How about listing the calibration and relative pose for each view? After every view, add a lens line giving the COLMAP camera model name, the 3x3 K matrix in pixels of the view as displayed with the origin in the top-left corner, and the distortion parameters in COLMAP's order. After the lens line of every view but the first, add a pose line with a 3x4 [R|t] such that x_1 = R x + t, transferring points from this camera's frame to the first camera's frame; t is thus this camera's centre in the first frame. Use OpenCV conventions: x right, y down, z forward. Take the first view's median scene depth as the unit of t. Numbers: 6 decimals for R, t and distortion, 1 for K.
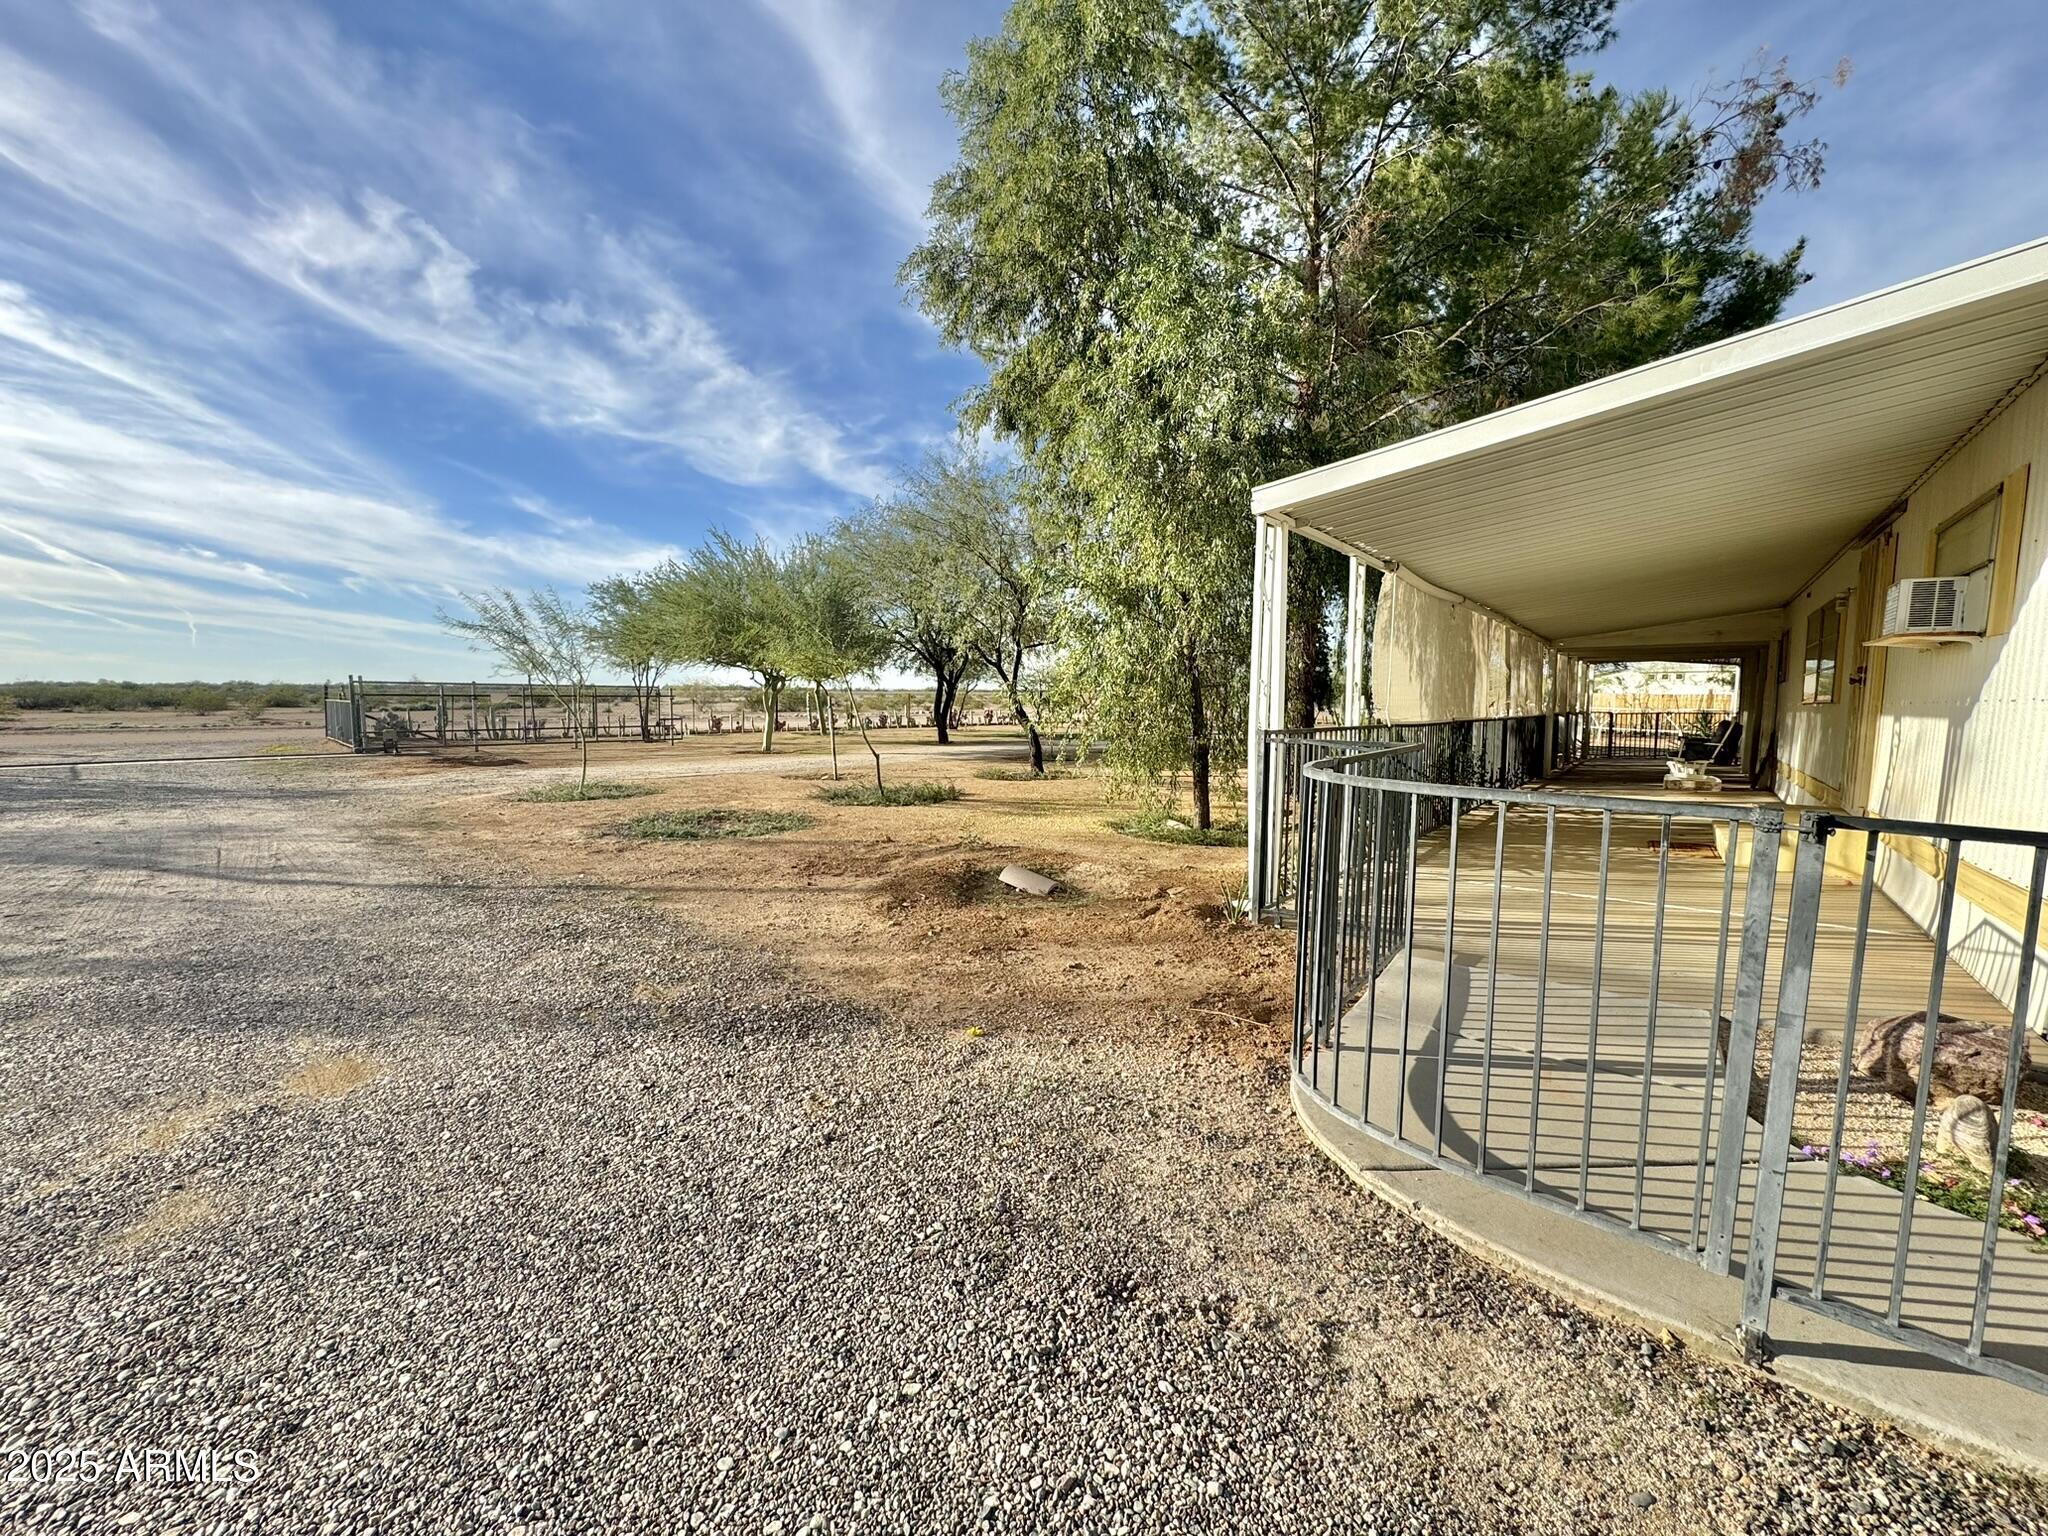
lens RADIAL K [[828.5, 0, 1030.4], [0, 828.5, 769.5], [0, 0, 1]] dist [-0.000865, 0.000059]
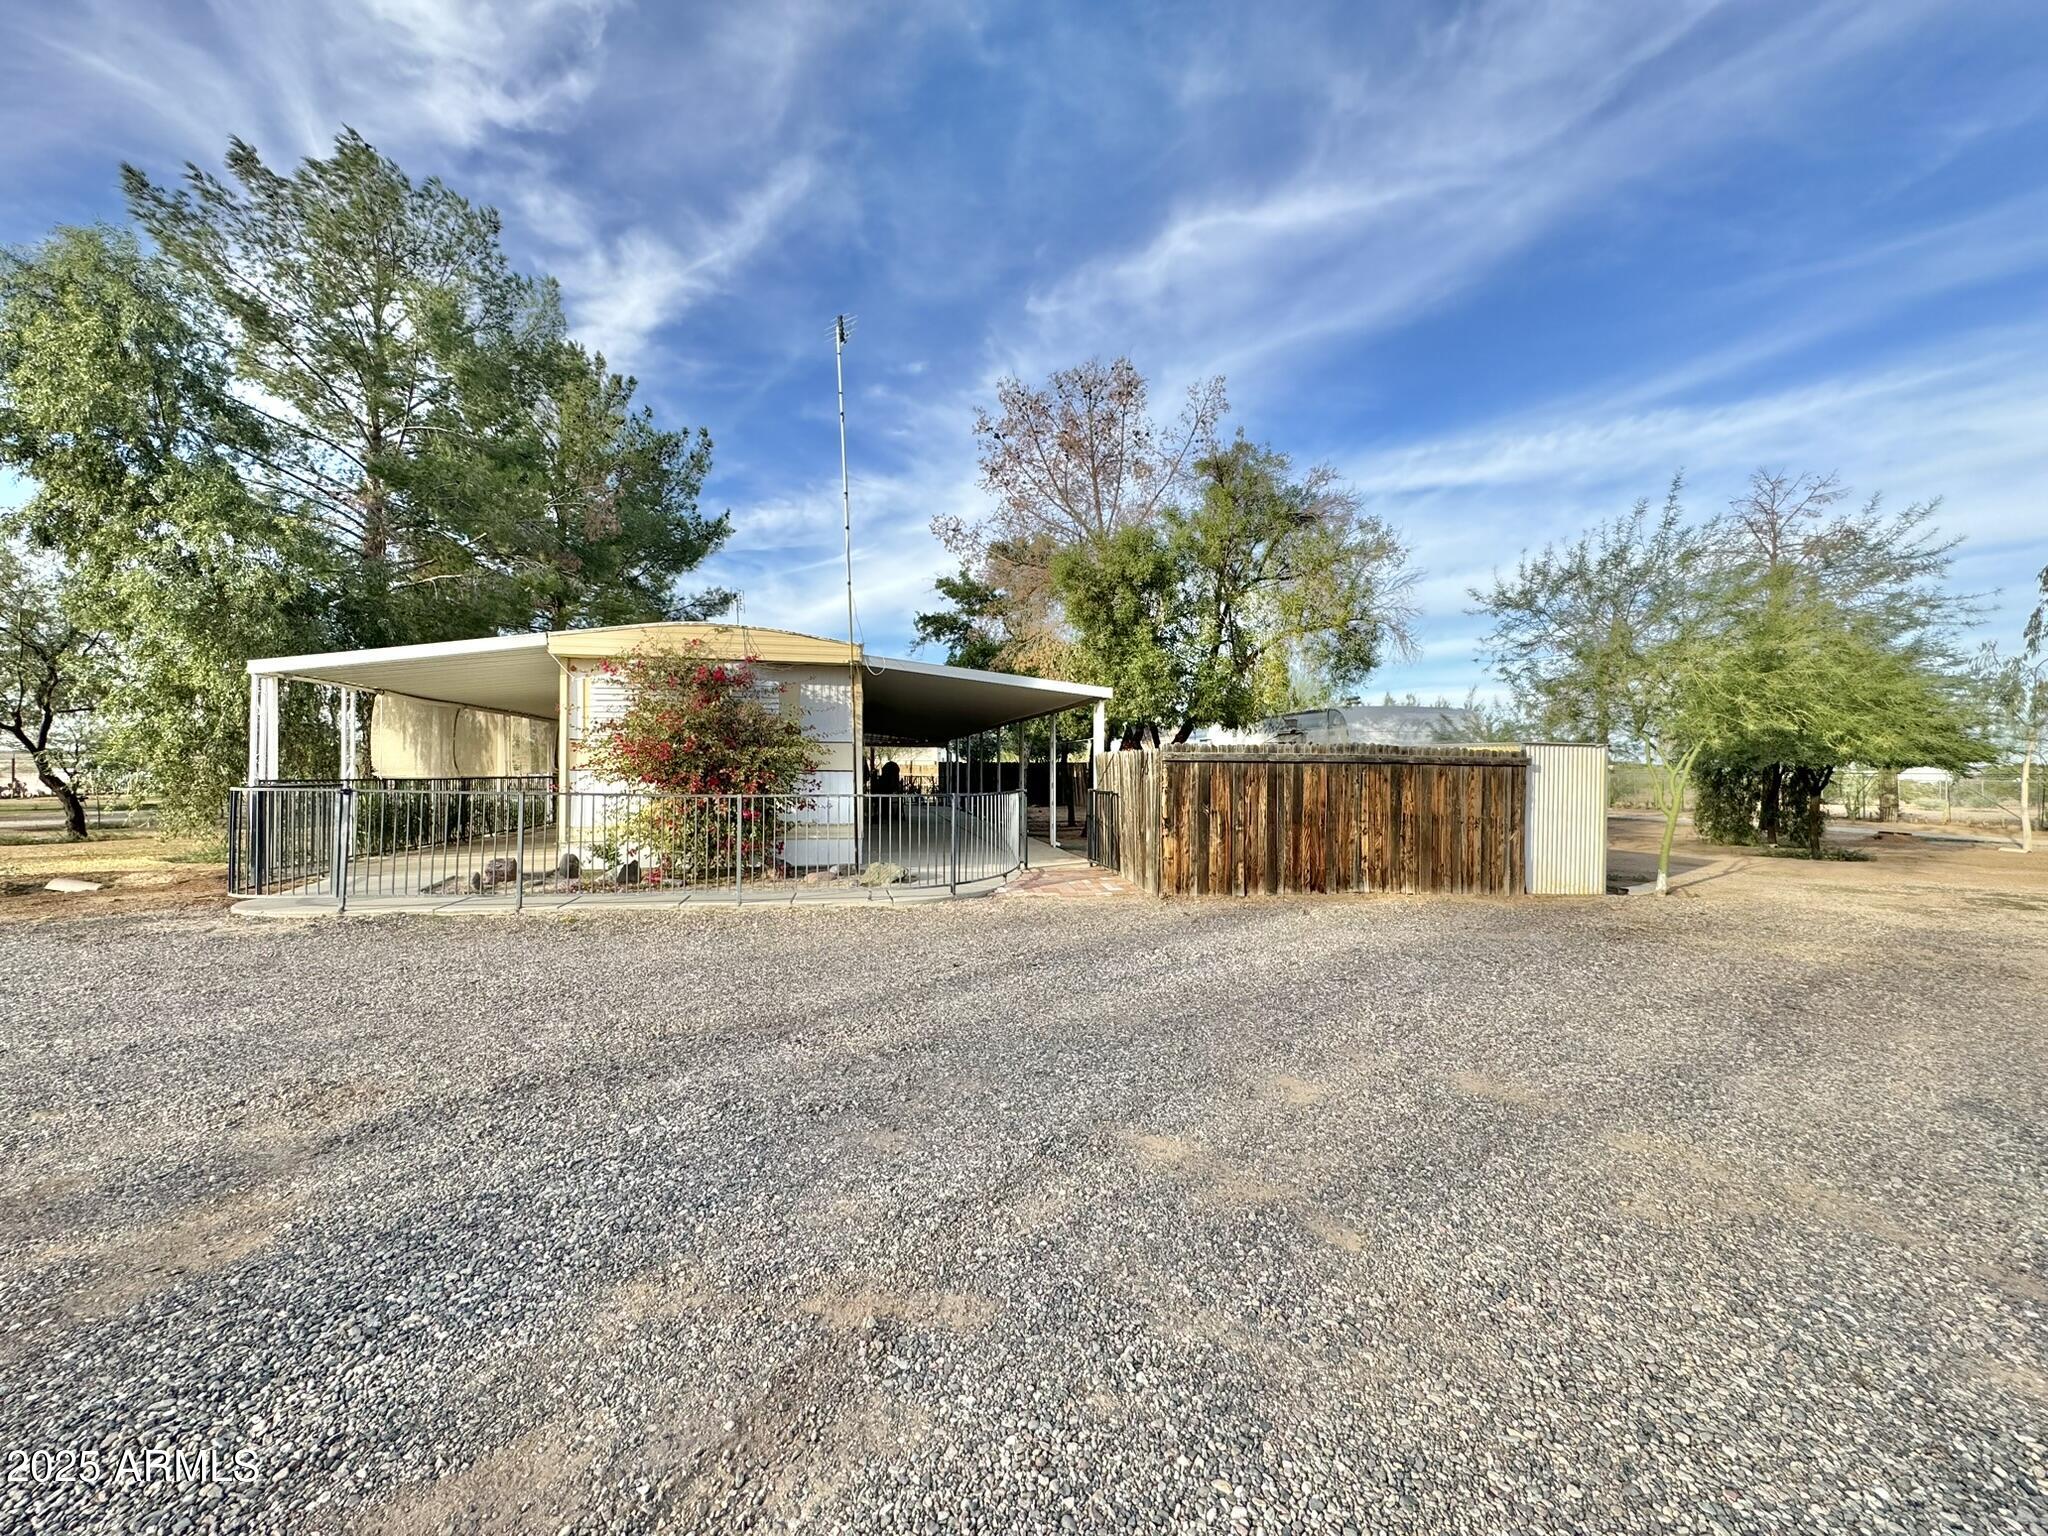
lens RADIAL K [[832.3, 0, 1024.0], [0, 832.3, 768.0], [0, 0, 1]] dist [-0.001309, 0.000849]
pose [[0.648039, 0.002194, 0.761604, -0.024309], [0.057746, 0.996976, -0.052008, 0.066763], [-0.759415, 0.077683, 0.645952, -0.880051]]
